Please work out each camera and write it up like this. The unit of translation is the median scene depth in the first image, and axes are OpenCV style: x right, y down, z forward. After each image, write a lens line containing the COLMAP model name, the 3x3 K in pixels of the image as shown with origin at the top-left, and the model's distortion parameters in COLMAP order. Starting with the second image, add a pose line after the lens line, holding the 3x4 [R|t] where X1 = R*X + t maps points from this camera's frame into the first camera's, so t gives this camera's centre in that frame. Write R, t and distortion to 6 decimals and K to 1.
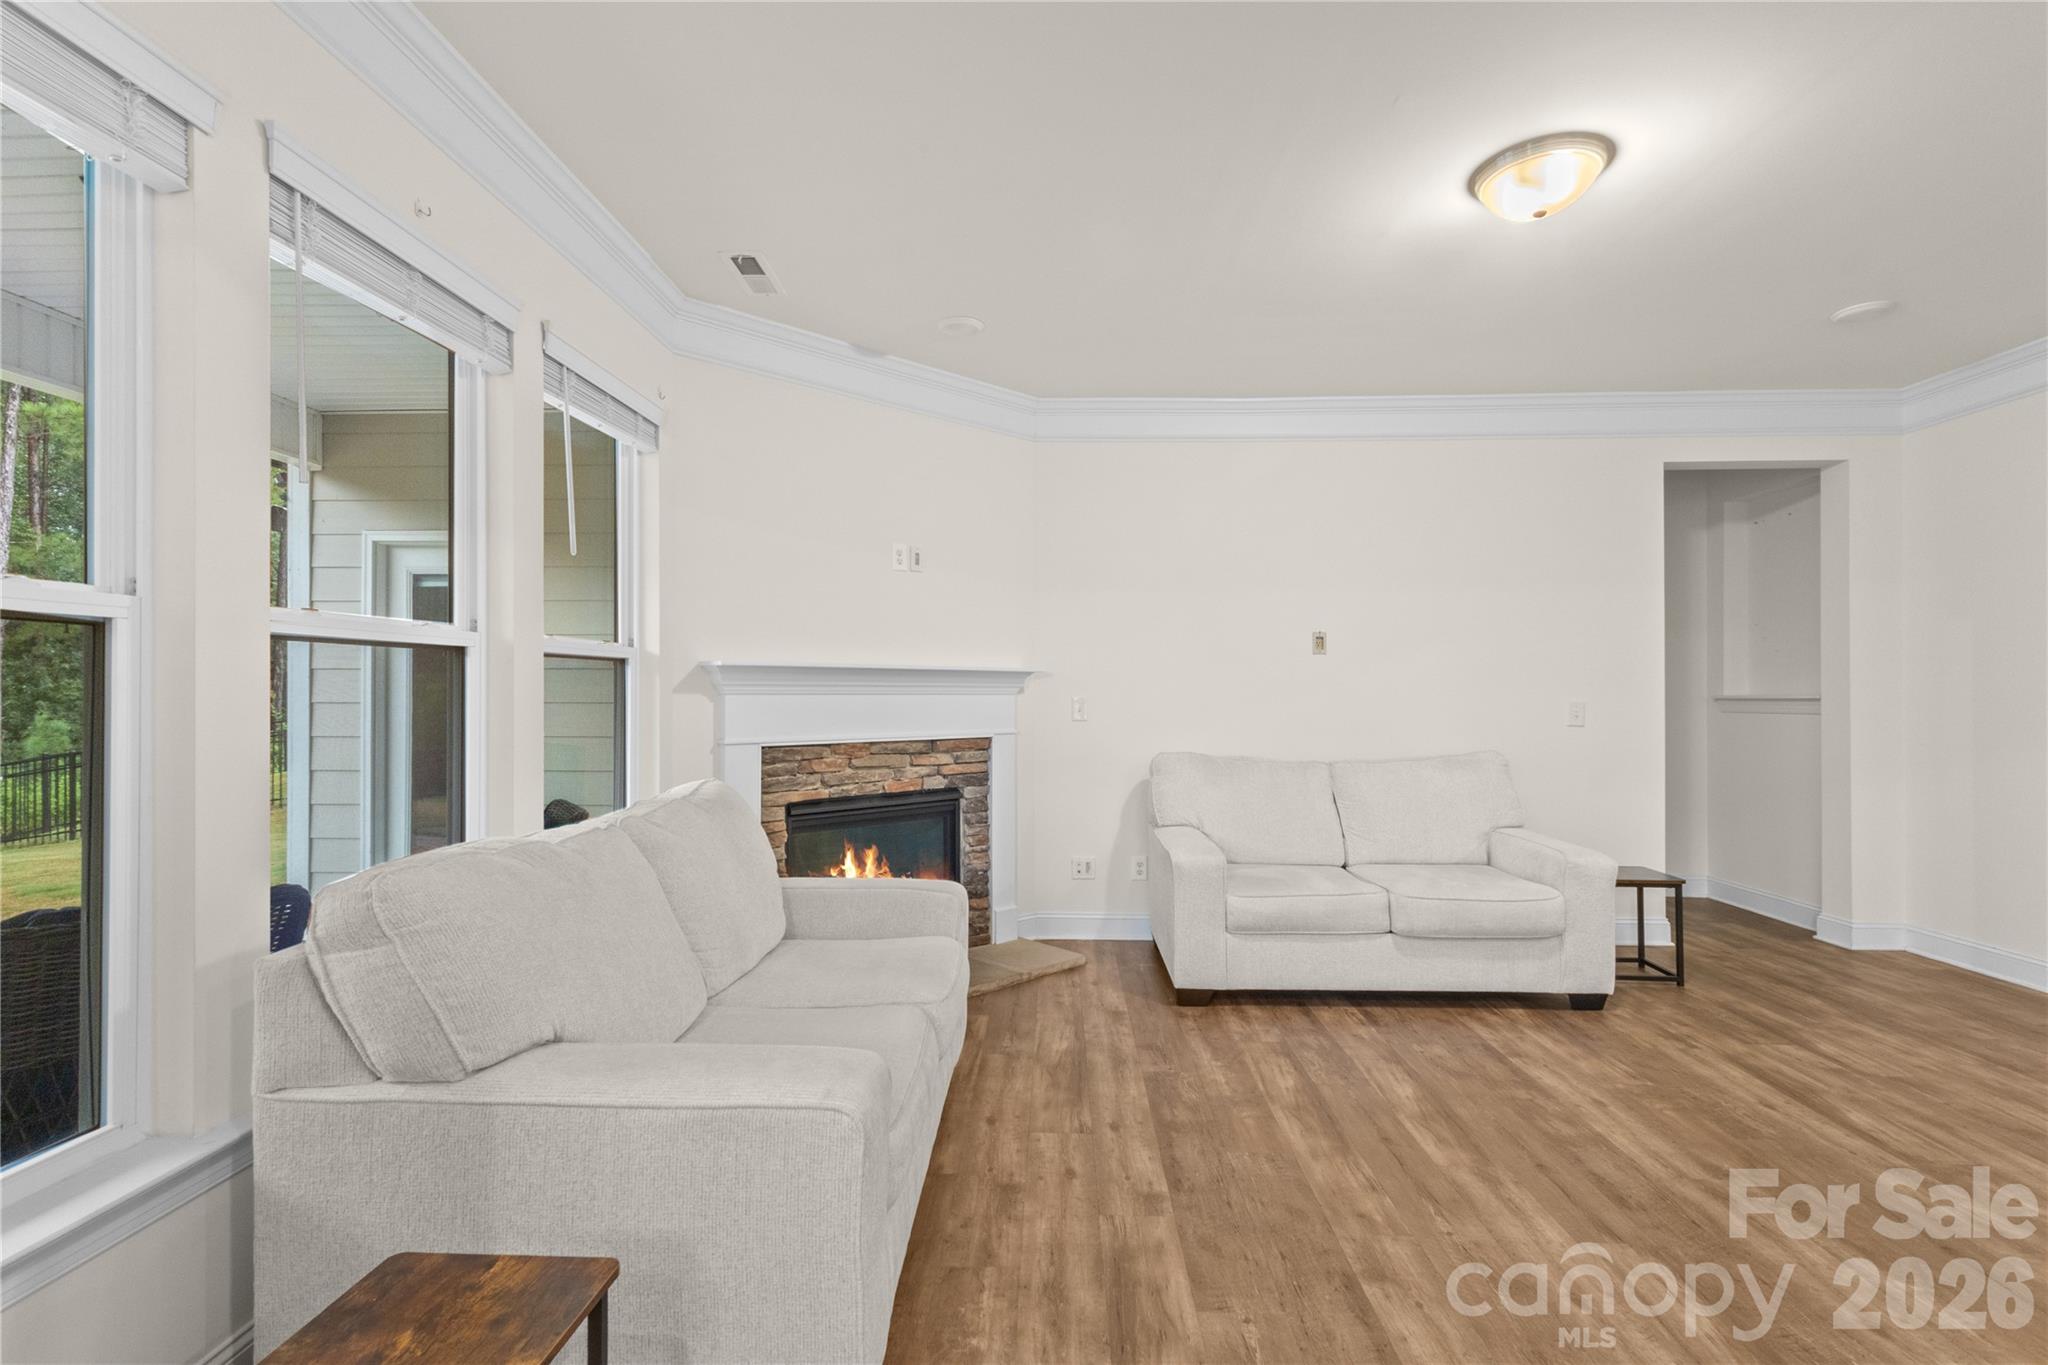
lens RADIAL K [[962.0, 0, 1026.4], [0, 962.0, 685.1], [0, 0, 1]] dist [0.006668, 0.000797]
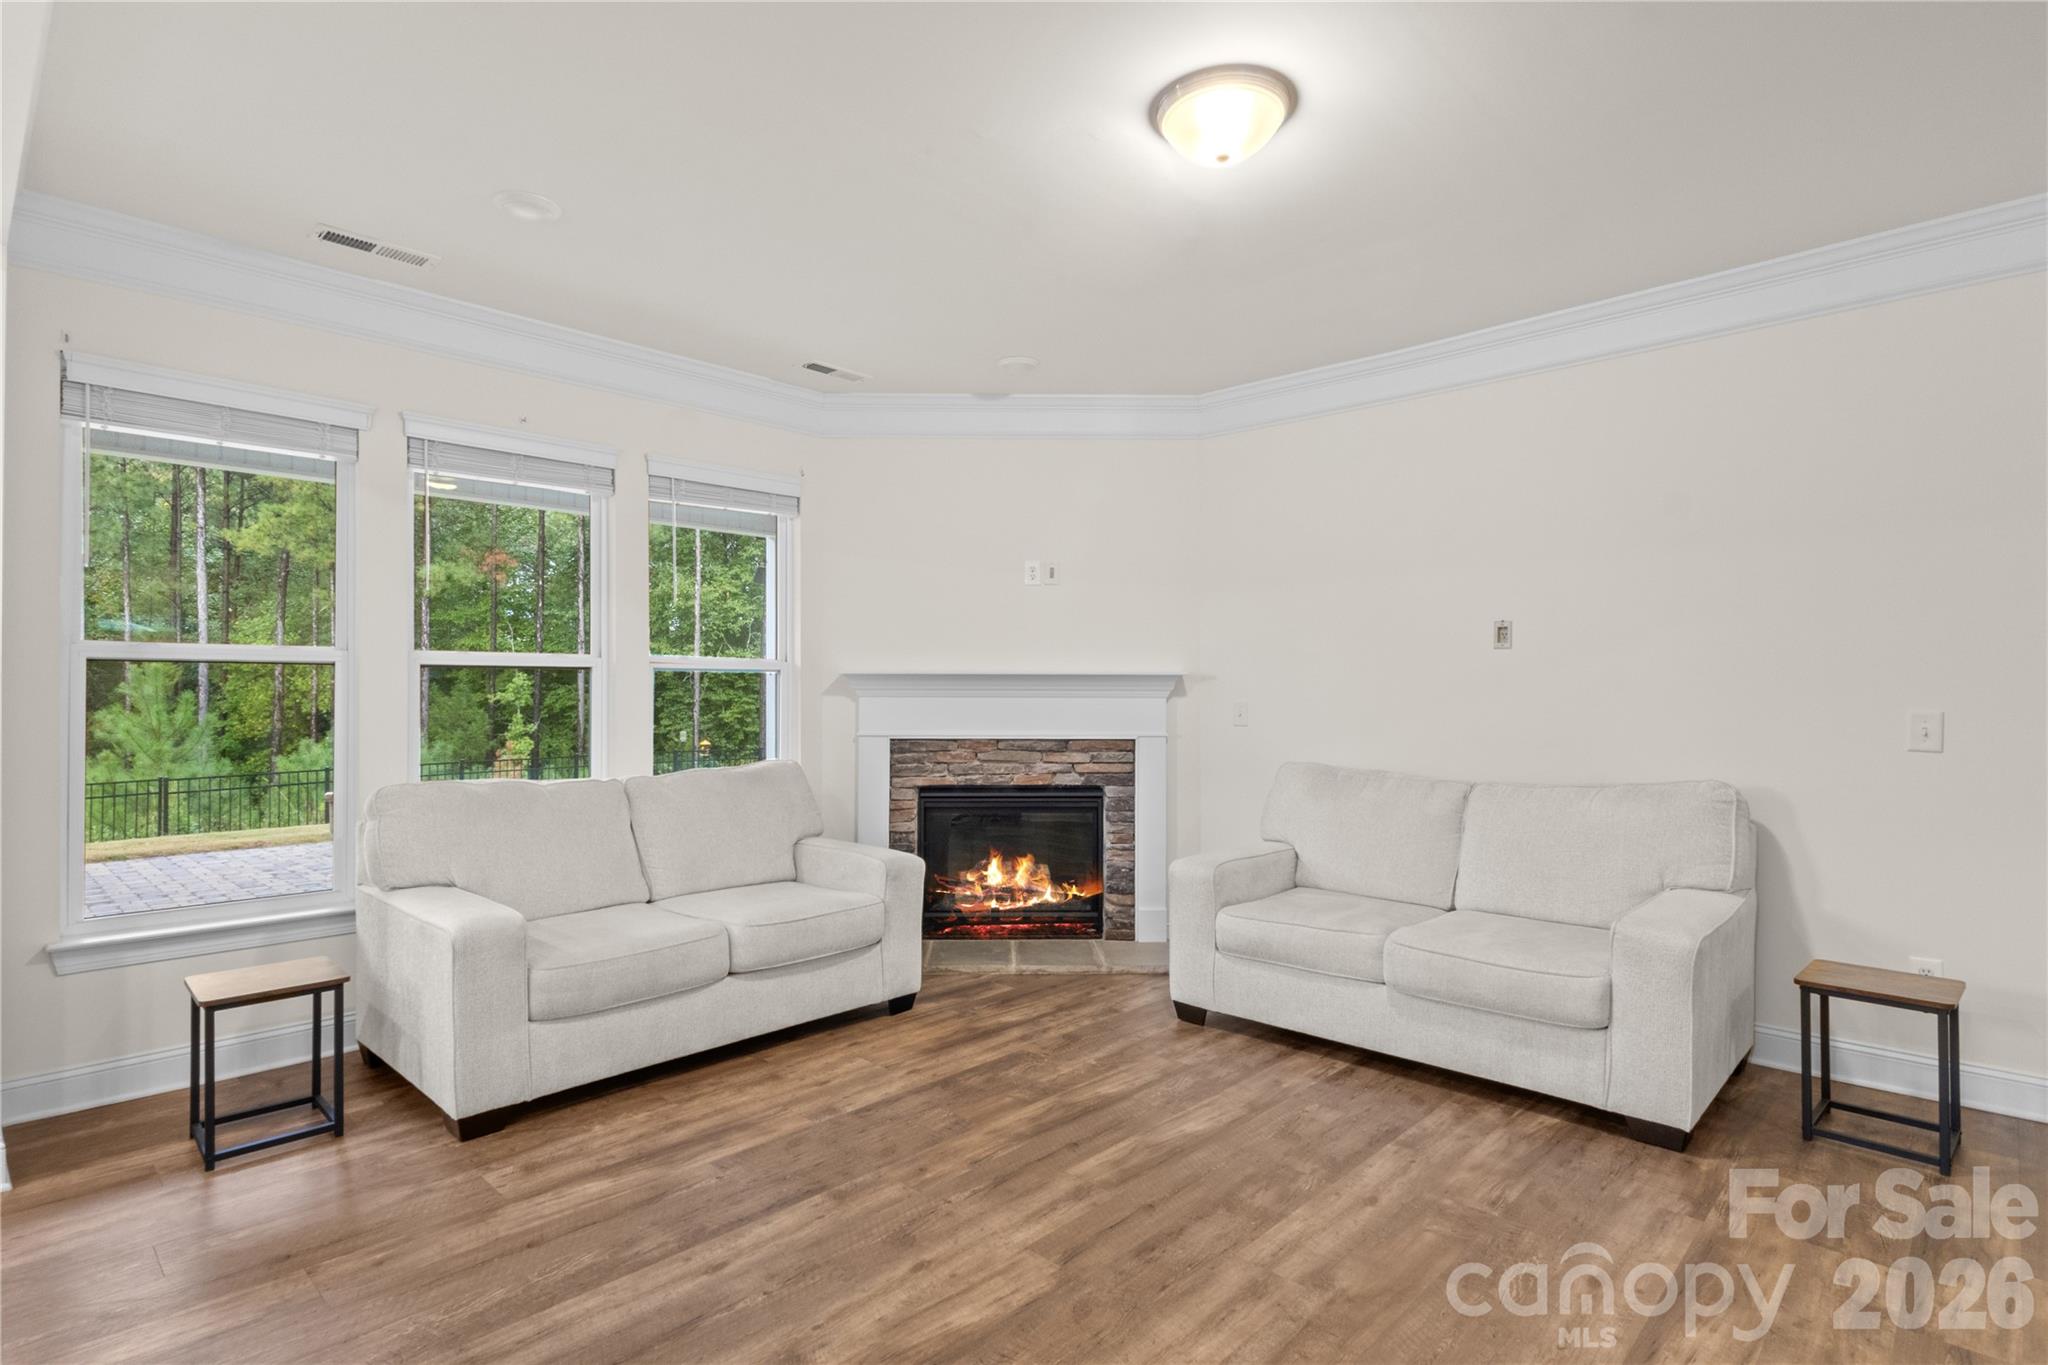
lens RADIAL K [[1045.5, 0, 1020.2], [0, 1045.5, 687.9], [0, 0, 1]] dist [0.006366, 0.000421]
pose [[0.740705, -0.001568, -0.671828, 0.753687], [0.004020, 0.999990, 0.002098, -0.004104], [0.671818, -0.004254, 0.740704, 0.112930]]
